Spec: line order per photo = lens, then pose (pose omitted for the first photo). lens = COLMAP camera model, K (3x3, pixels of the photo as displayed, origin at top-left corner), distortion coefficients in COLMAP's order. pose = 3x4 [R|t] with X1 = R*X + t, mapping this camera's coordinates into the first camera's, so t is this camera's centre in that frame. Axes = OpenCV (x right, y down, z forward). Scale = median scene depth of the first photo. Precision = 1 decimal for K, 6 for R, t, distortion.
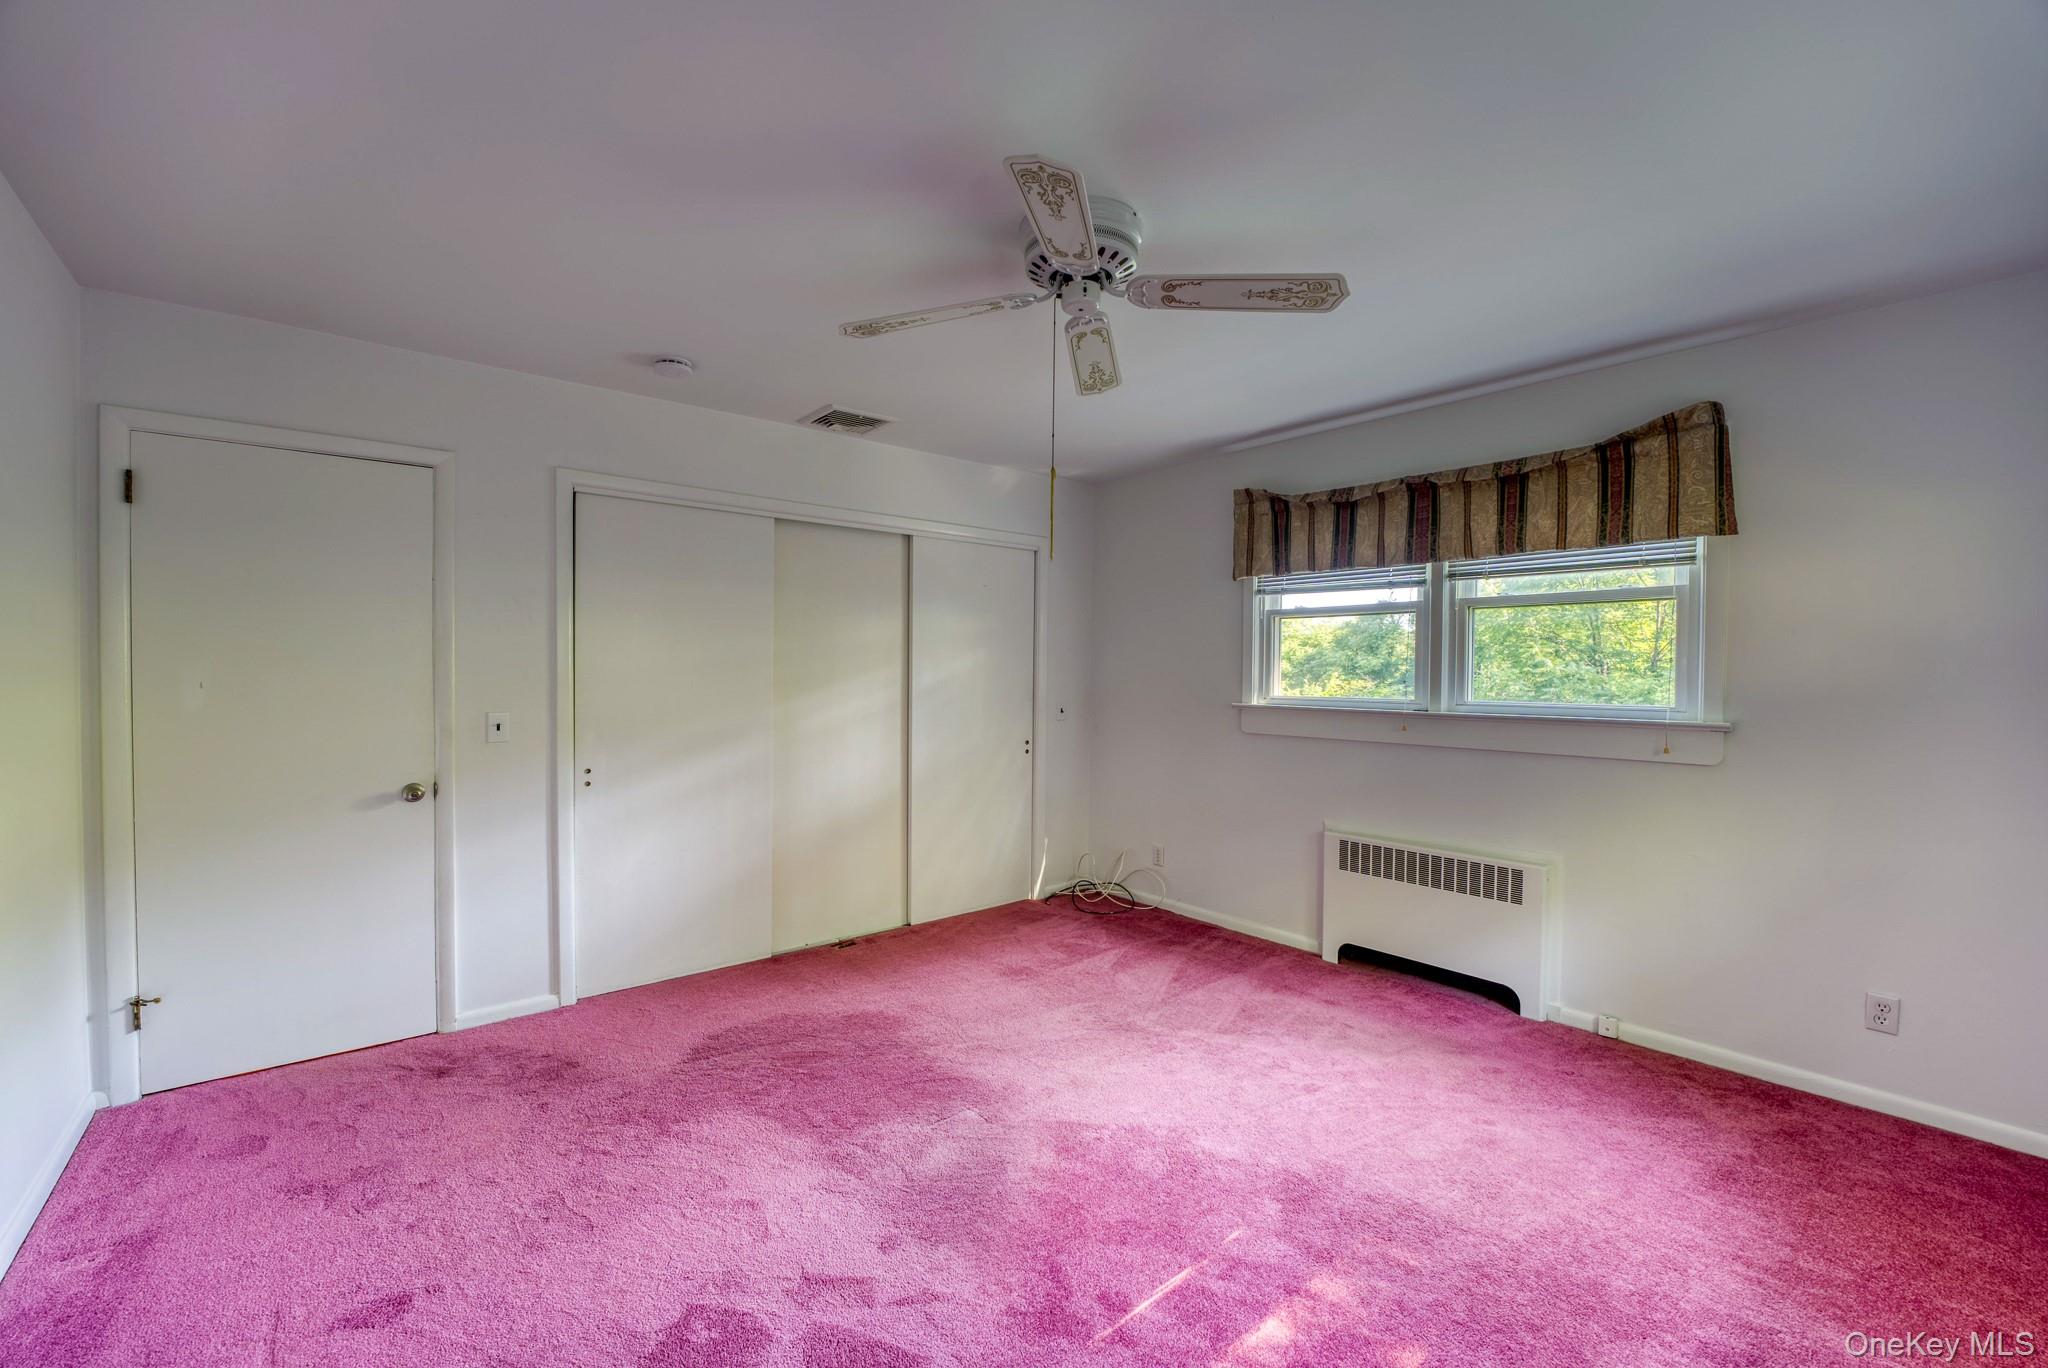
lens RADIAL K [[838.7, 0, 1027.9], [0, 838.7, 681.7], [0, 0, 1]] dist [-0.015762, 0.000048]
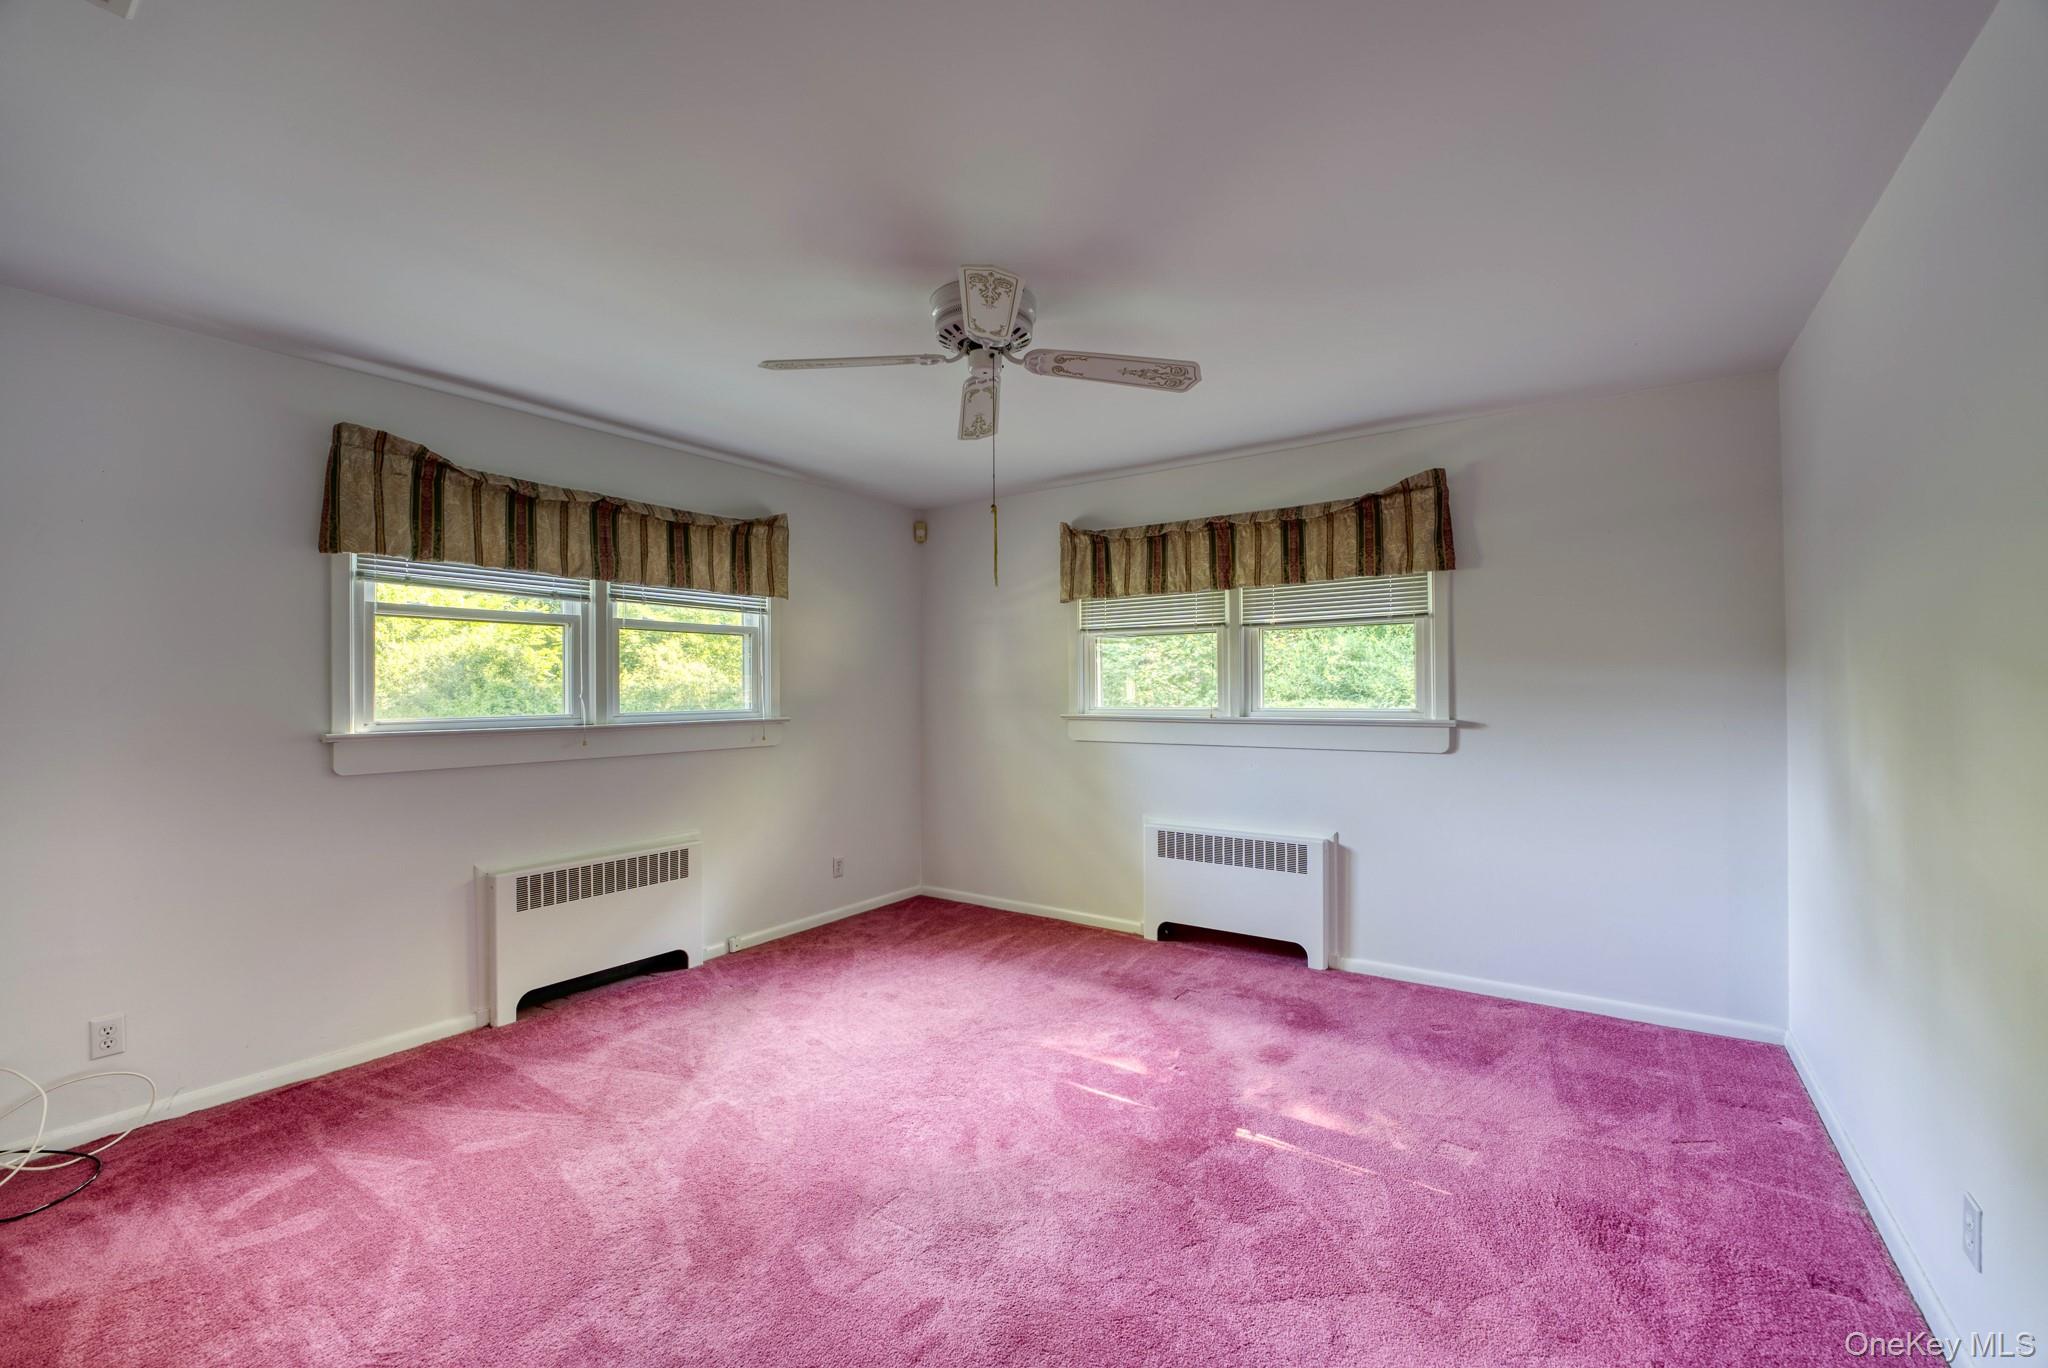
lens RADIAL K [[838.7, 0, 1027.9], [0, 838.7, 683.3], [0, 0, 1]] dist [-0.015762, 0.000048]
pose [[-0.259771, -0.000109, 0.965670, -0.650560], [0.013068, 0.999908, 0.003629, -0.012251], [-0.965582, 0.013562, -0.259745, 0.755365]]
